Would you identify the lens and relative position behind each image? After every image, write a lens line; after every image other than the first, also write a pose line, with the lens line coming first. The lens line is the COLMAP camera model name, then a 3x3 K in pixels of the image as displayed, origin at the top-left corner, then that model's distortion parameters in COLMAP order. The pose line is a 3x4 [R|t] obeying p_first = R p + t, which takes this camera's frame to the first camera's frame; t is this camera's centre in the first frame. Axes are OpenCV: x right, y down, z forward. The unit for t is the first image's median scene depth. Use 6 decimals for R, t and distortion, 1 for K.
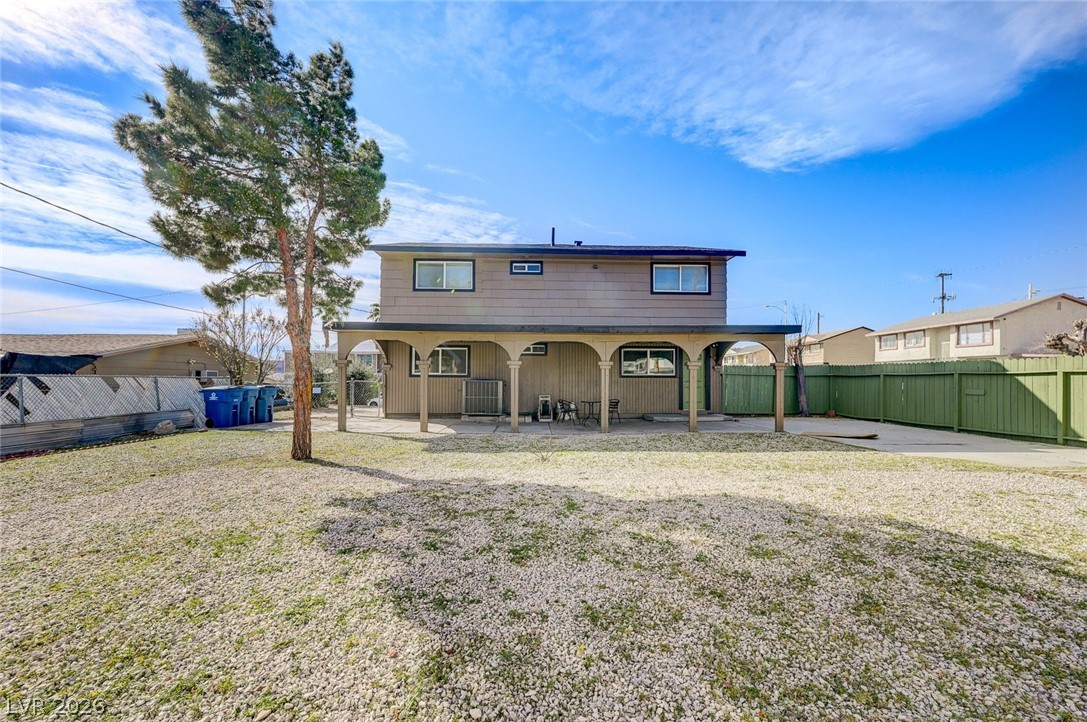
lens RADIAL K [[439.3, 0, 542.5], [0, 439.3, 380.7], [0, 0, 1]] dist [-0.000826, -0.000064]
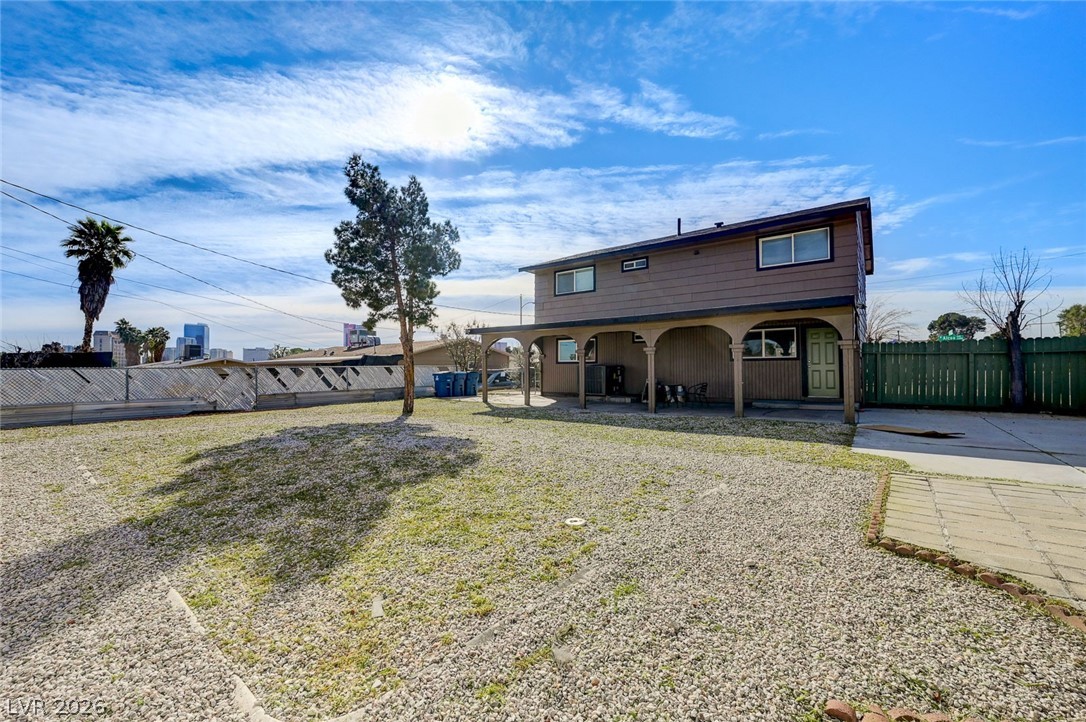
lens RADIAL K [[436.6, 0, 543.0], [0, 436.6, 361.0], [0, 0, 1]] dist [0.000000, -0.000039]
pose [[0.774578, -0.019841, -0.632167, 0.481536], [0.013184, 0.999797, -0.015224, 0.002616], [0.632340, 0.003458, 0.774683, -0.009224]]
